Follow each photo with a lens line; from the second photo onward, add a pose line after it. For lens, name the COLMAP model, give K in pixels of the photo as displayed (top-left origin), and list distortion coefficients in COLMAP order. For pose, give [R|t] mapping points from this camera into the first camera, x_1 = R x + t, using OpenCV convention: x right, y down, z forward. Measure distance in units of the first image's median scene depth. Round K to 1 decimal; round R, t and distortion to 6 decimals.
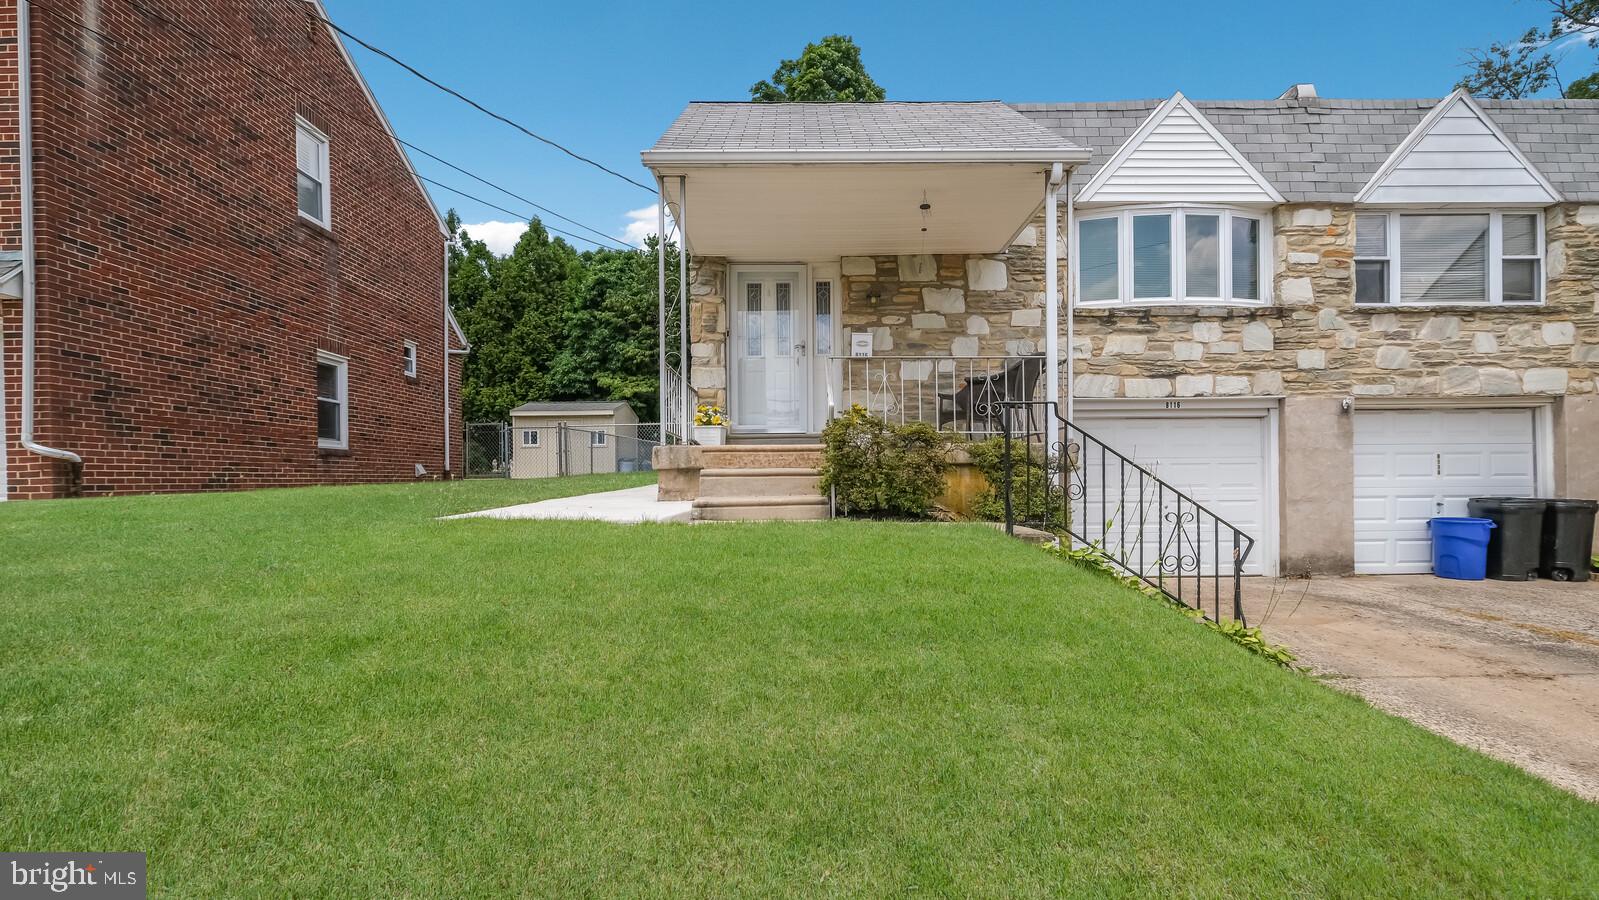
lens RADIAL K [[717.8, 0, 800.4], [0, 717.8, 477.1], [0, 0, 1]] dist [-0.000678, -0.000234]
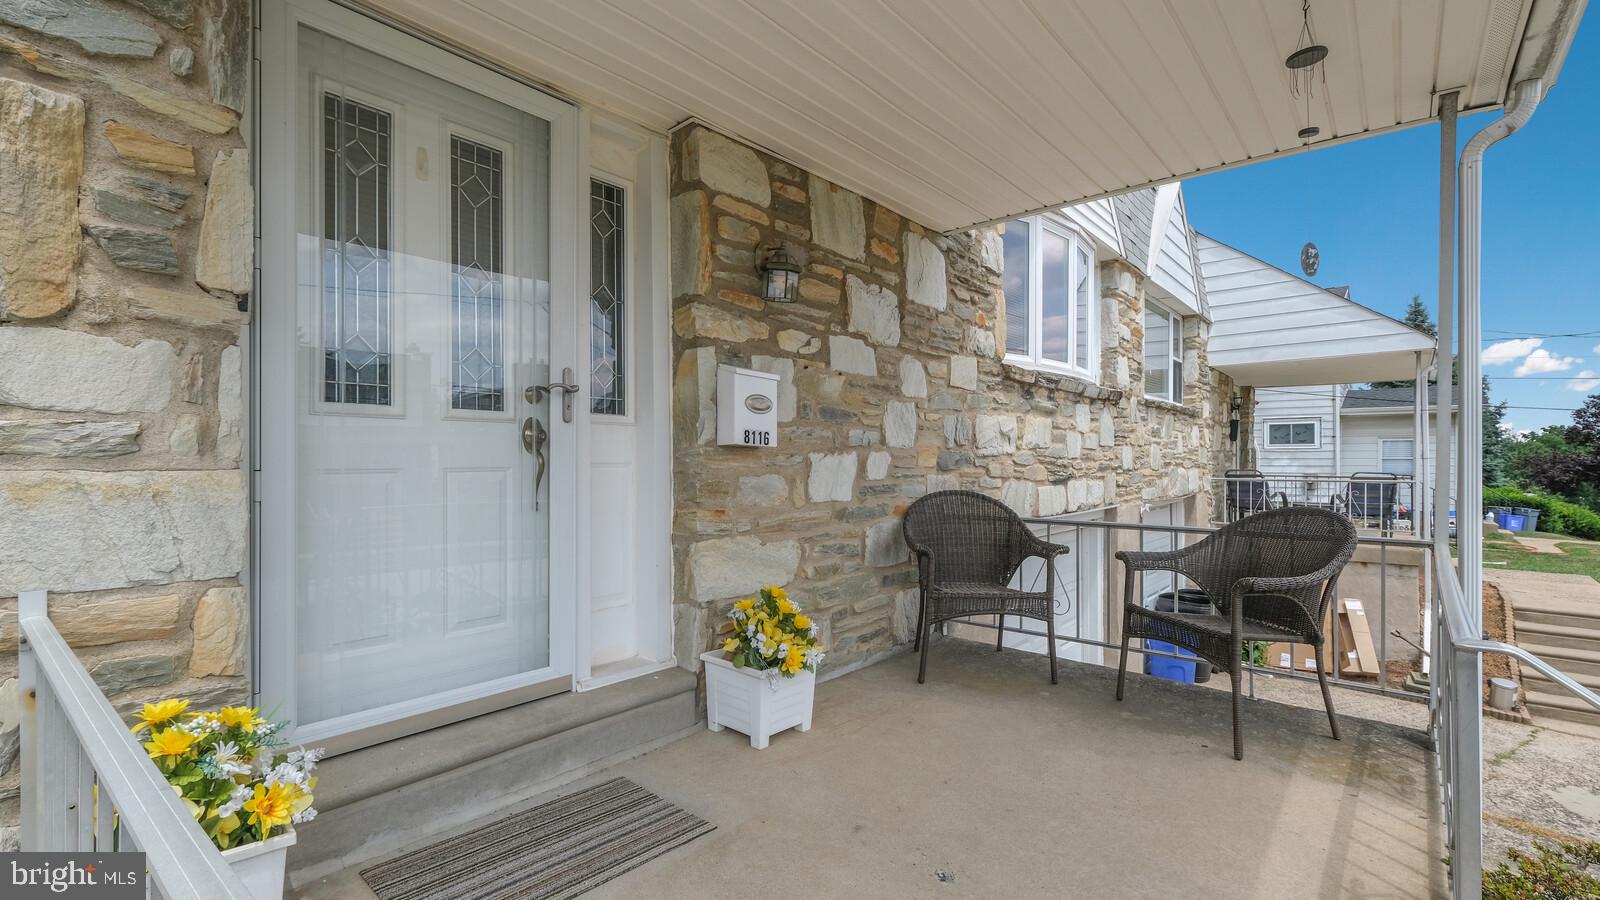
lens RADIAL K [[729.0, 0, 809.4], [0, 729.0, 463.1], [0, 0, 1]] dist [0.001163, 0.000135]
pose [[0.645461, 0.007549, 0.763756, -0.156795], [-0.011696, 0.999932, 0.000001, -0.155167], [-0.763703, -0.008934, 0.645506, 0.745868]]
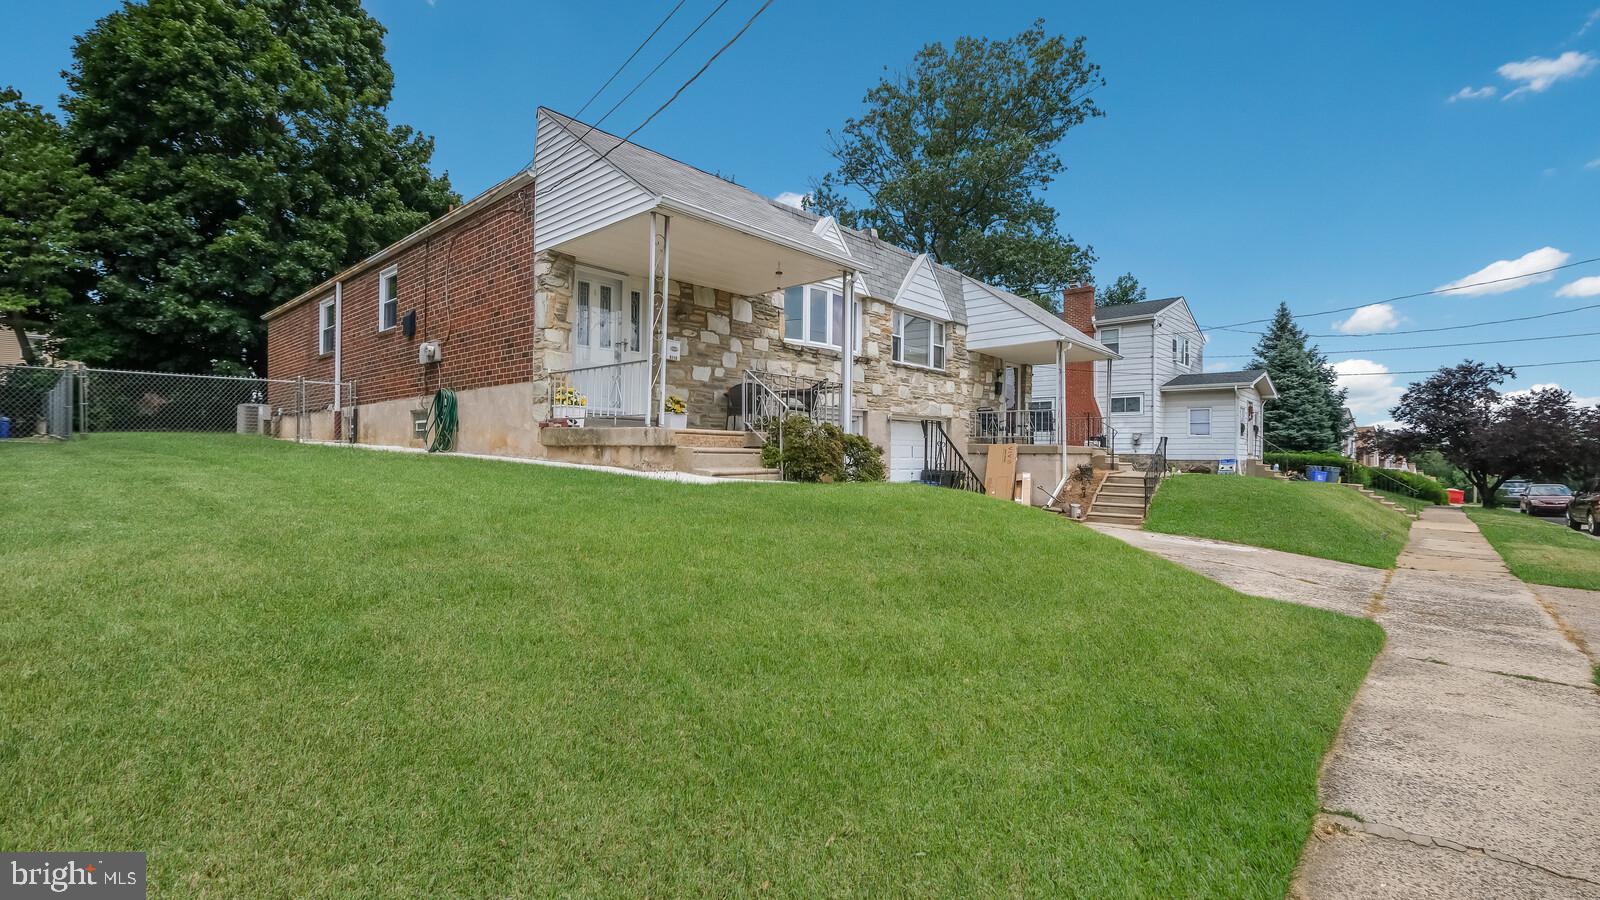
lens RADIAL K [[700.3, 0, 792.8], [0, 700.3, 448.6], [0, 0, 1]] dist [0.002358, -0.000158]
pose [[0.683551, 0.022643, 0.729552, -0.664169], [-0.021850, 0.999706, -0.010556, 0.000806], [-0.729576, -0.008725, 0.683844, -0.010818]]
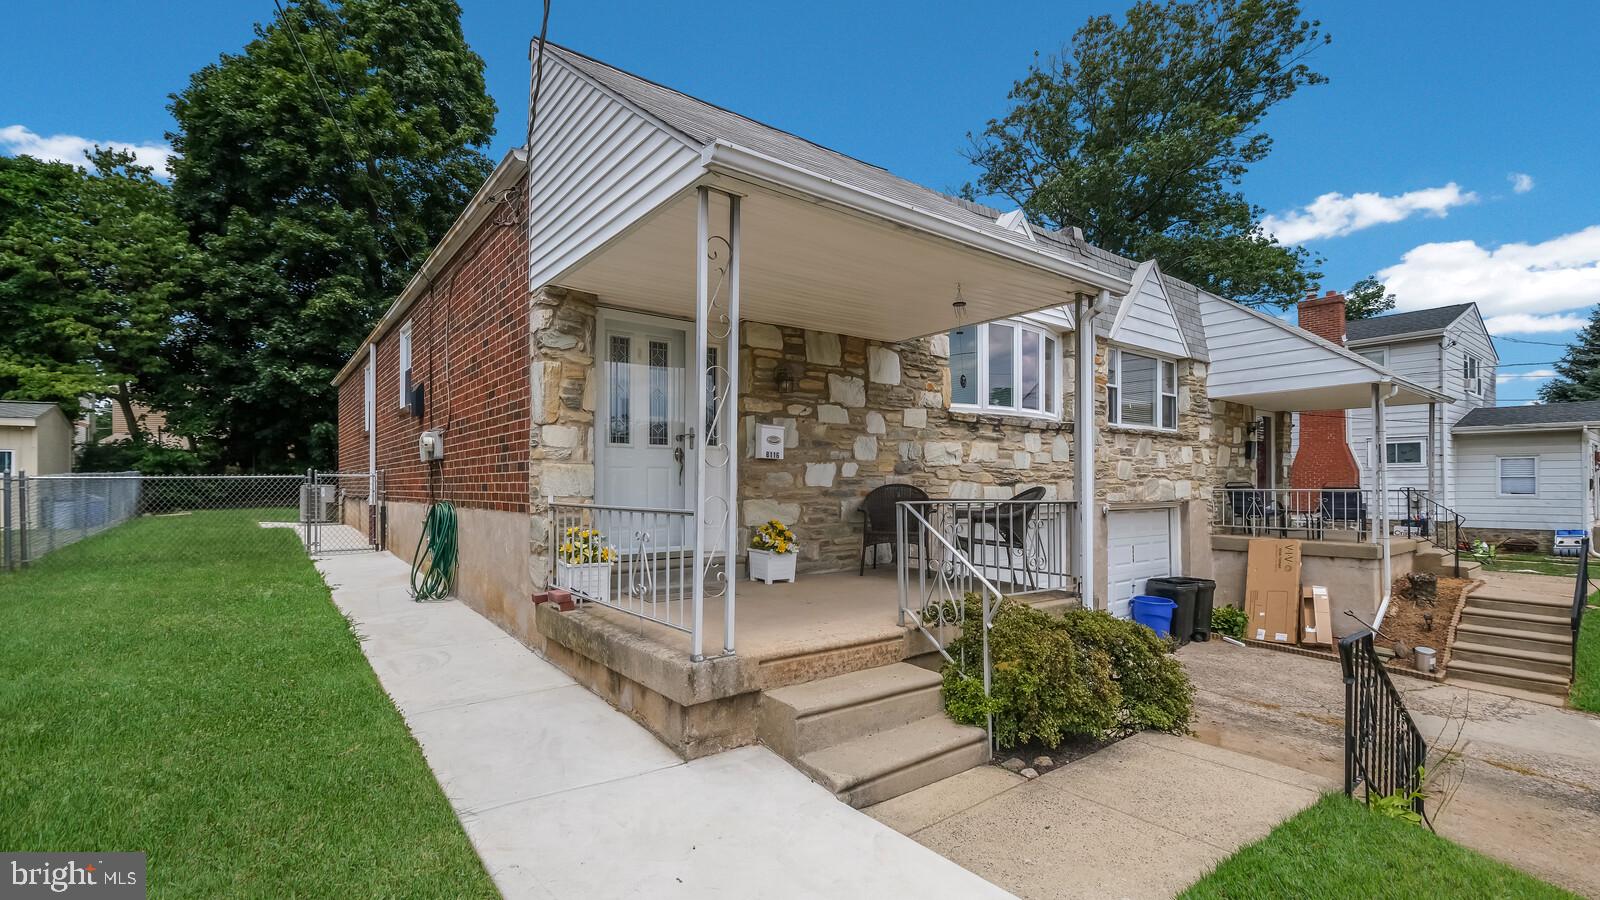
lens RADIAL K [[718.2, 0, 800.9], [0, 718.2, 477.1], [0, 0, 1]] dist [-0.000678, -0.000234]
pose [[0.796911, 0.017301, 0.603848, -0.344856], [-0.010575, 0.999836, -0.014692, -0.132742], [-0.604004, 0.005322, 0.796964, 0.366293]]
